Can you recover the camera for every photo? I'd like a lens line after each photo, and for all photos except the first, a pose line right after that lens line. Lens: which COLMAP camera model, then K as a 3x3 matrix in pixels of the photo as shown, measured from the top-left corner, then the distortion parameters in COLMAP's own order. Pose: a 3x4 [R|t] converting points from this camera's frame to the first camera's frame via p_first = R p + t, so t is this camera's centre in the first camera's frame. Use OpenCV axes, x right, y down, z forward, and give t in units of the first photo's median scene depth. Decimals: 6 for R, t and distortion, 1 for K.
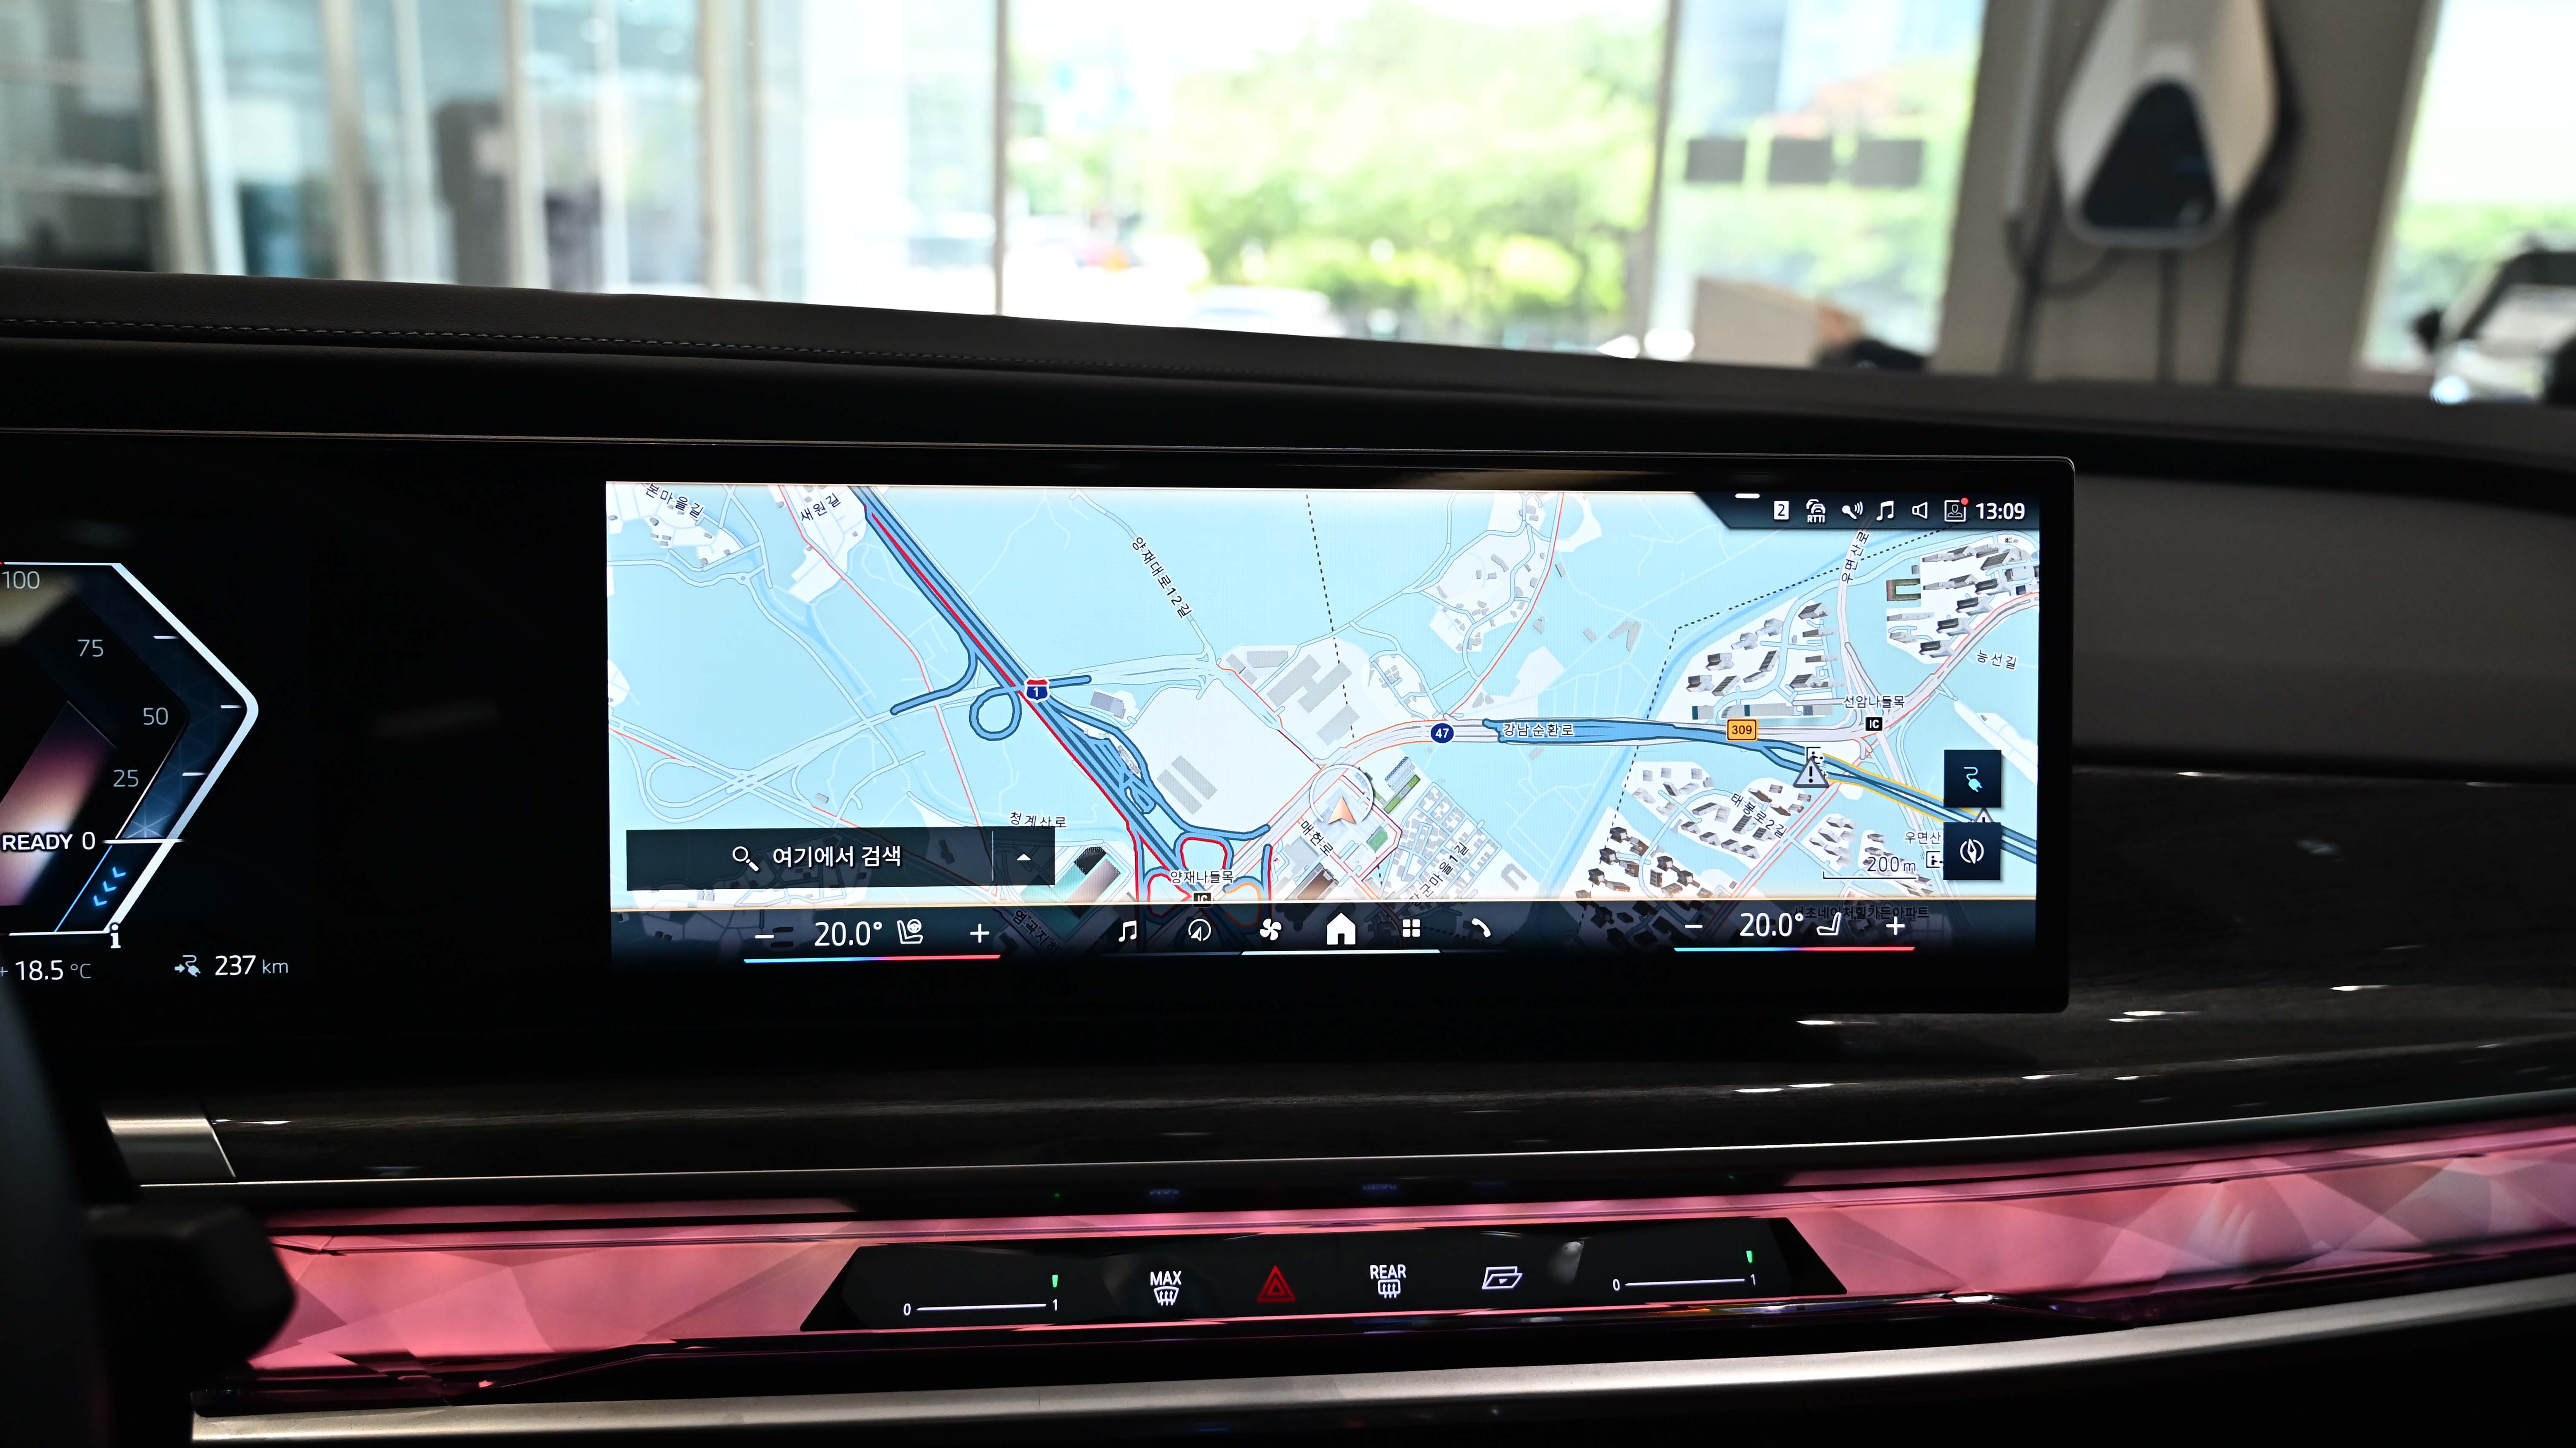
lens RADIAL K [[1672.1, 0, 1271.1], [0, 1672.1, 713.9], [0, 0, 1]] dist [-0.004624, -0.002990]
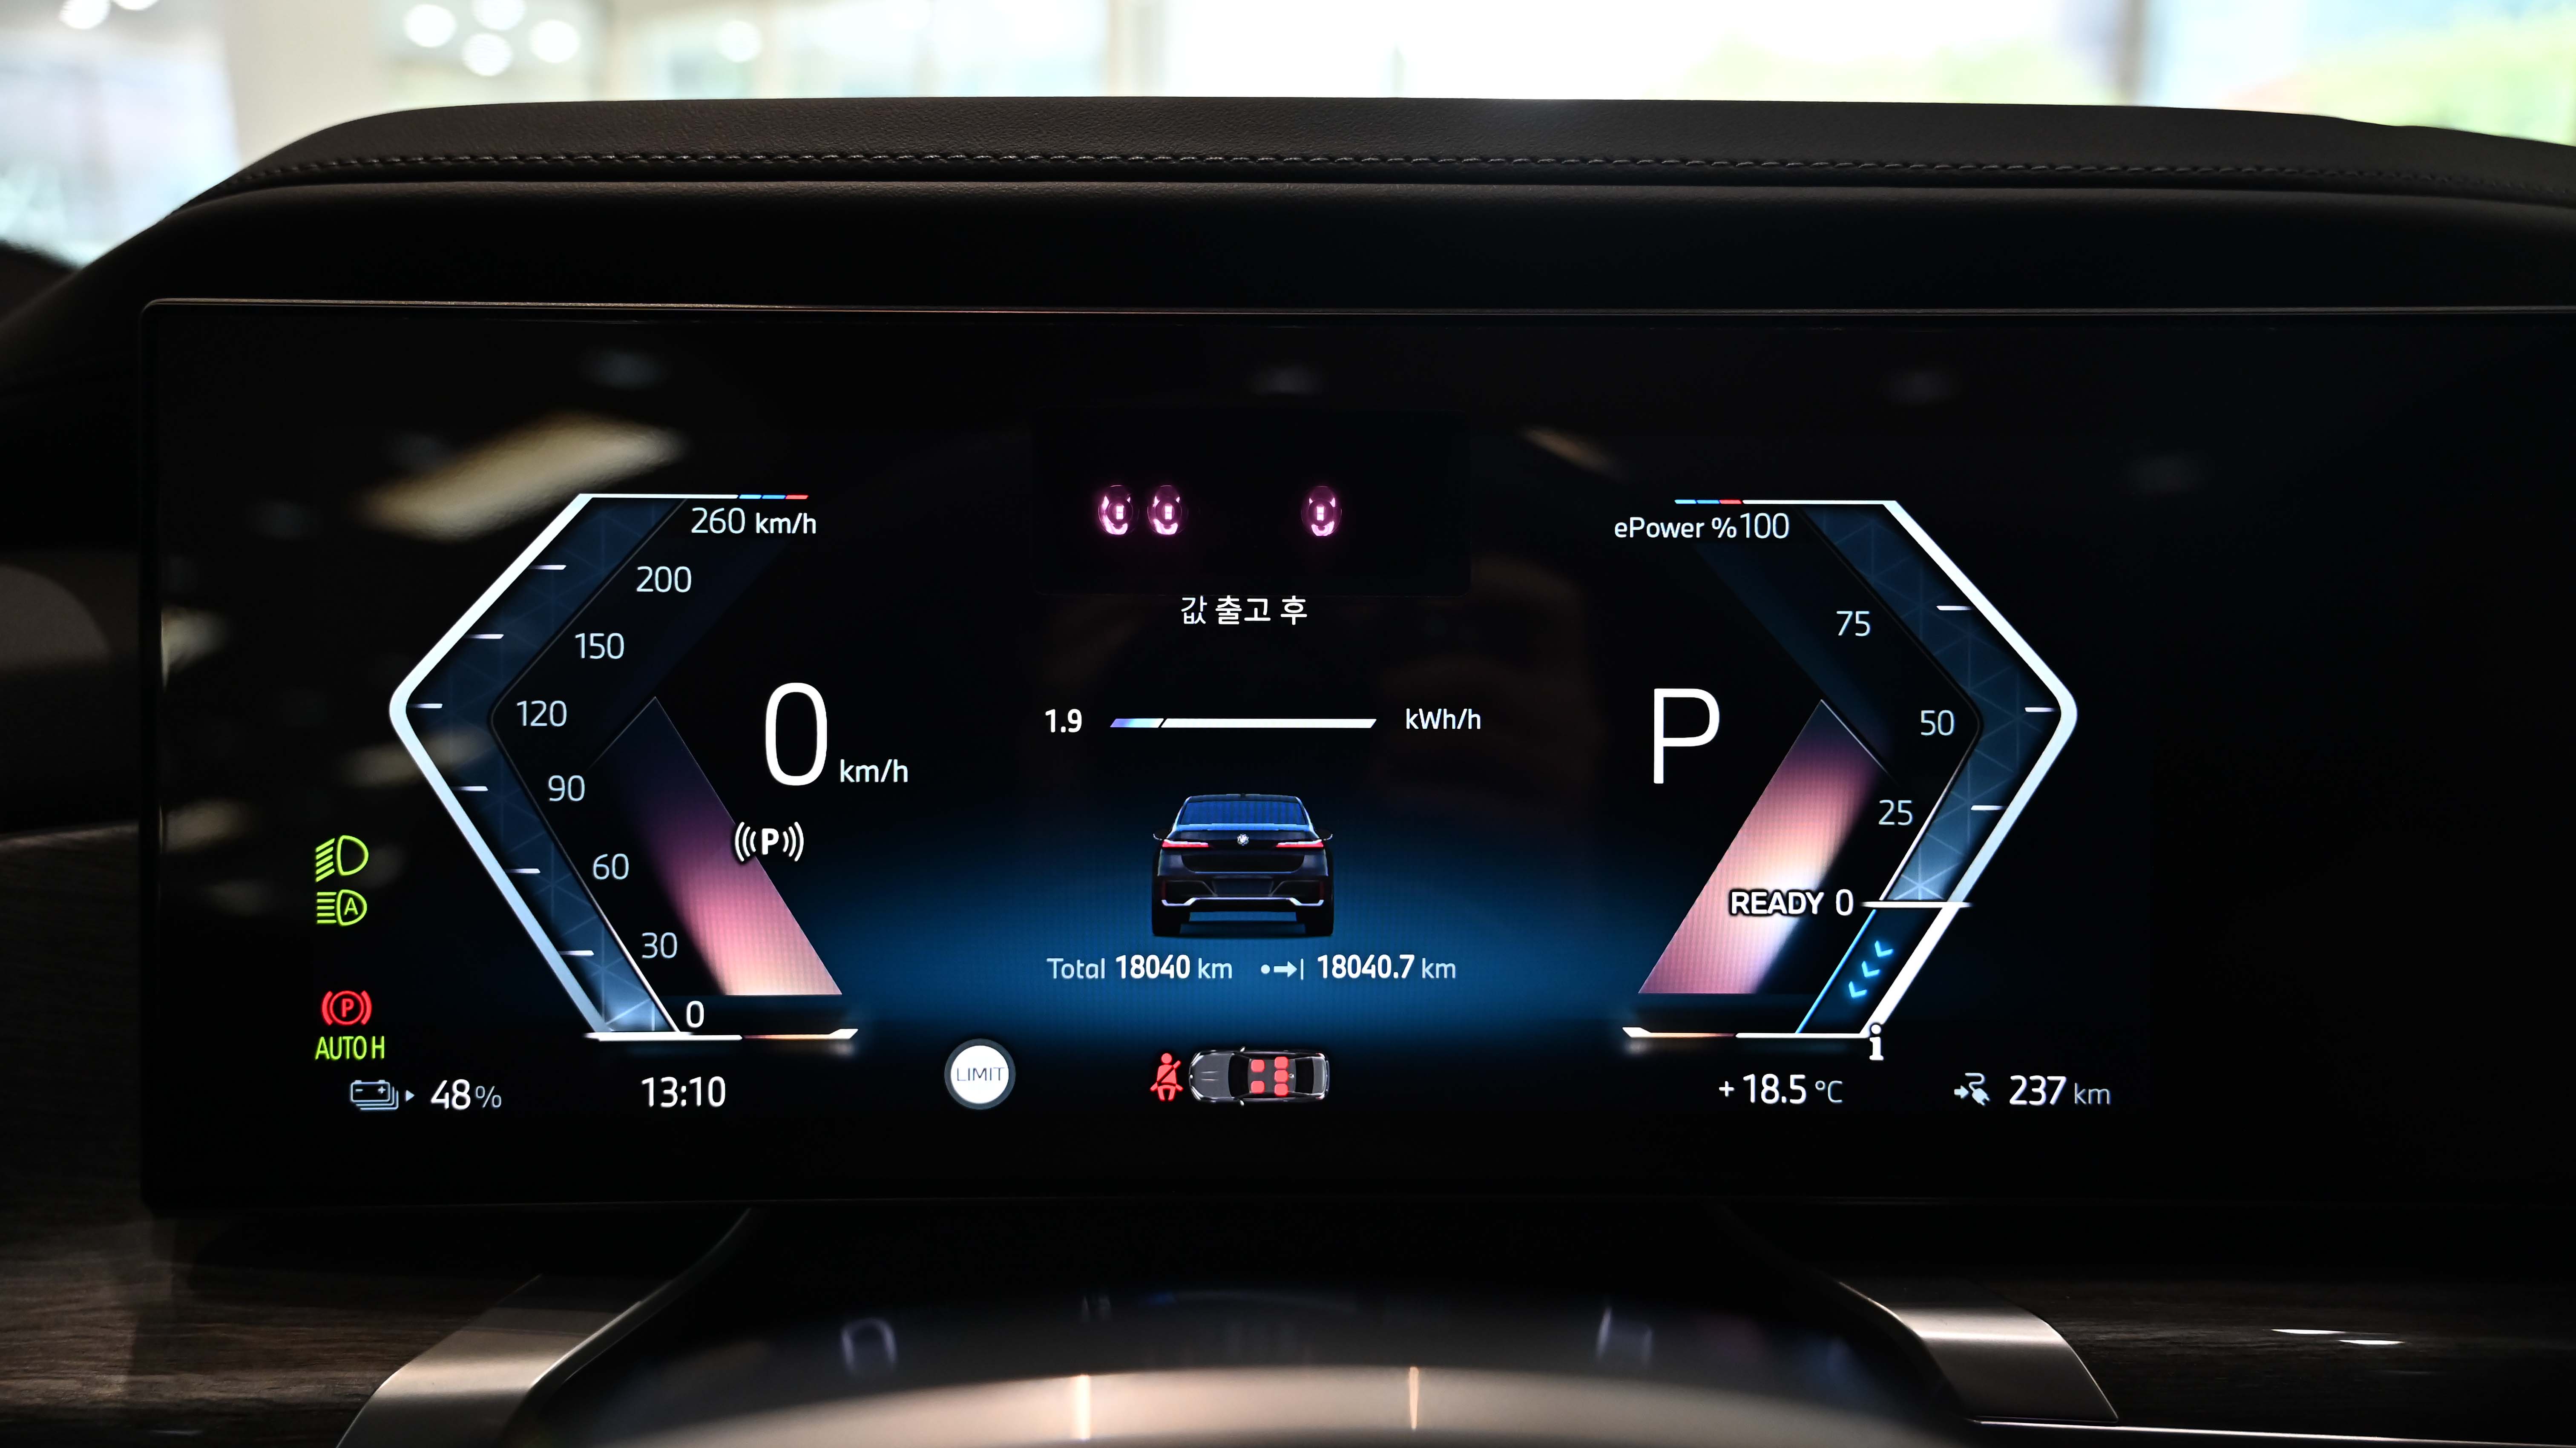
lens RADIAL K [[1672.1, 0, 1296.6], [0, 1672.1, 710.0], [0, 0, 1]] dist [-0.004624, -0.002990]
pose [[0.981760, 0.002895, -0.190103, -0.739724], [-0.007937, 0.999636, -0.025768, 0.014850], [0.189960, 0.026806, 0.981426, 0.254933]]
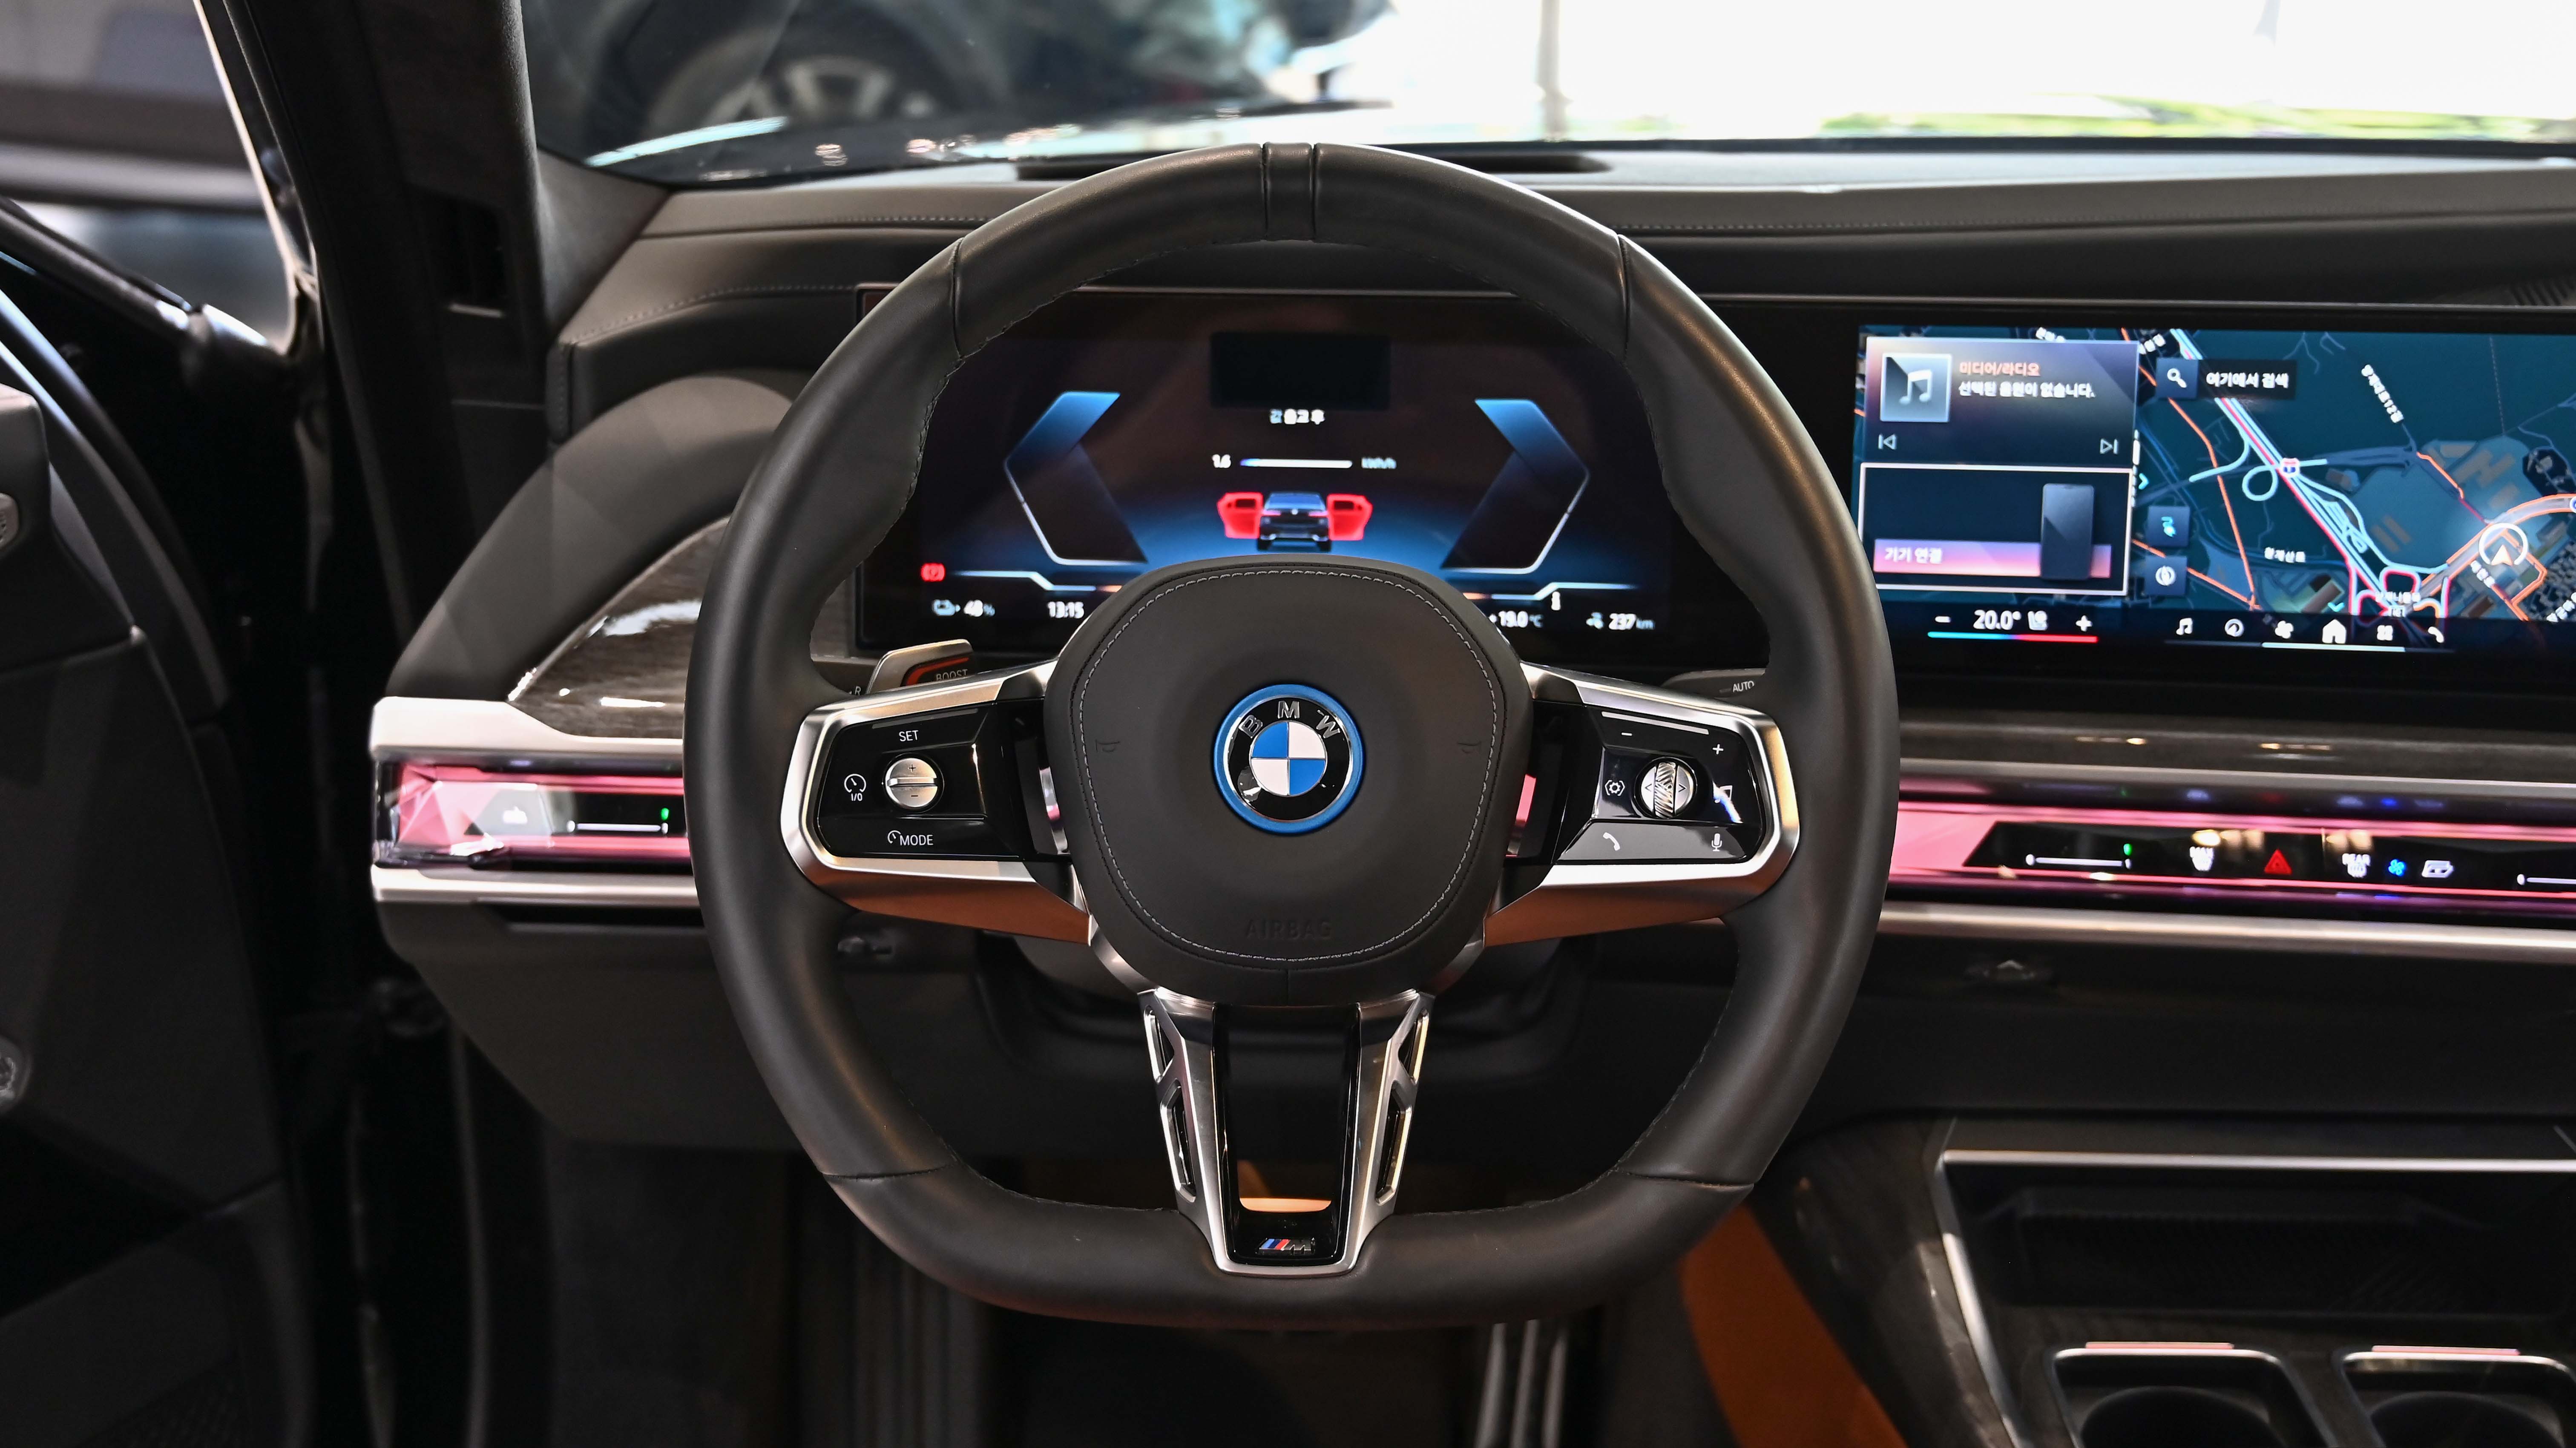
lens RADIAL K [[2700.1, 0, 1266.4], [0, 2700.1, 702.5], [0, 0, 1]] dist [-0.000019, 0.000000]
pose [[0.969696, 0.044791, -0.240173, -0.299679], [-0.025241, 0.996157, 0.083867, 0.015065], [0.243007, -0.075264, 0.967100, -1.552721]]
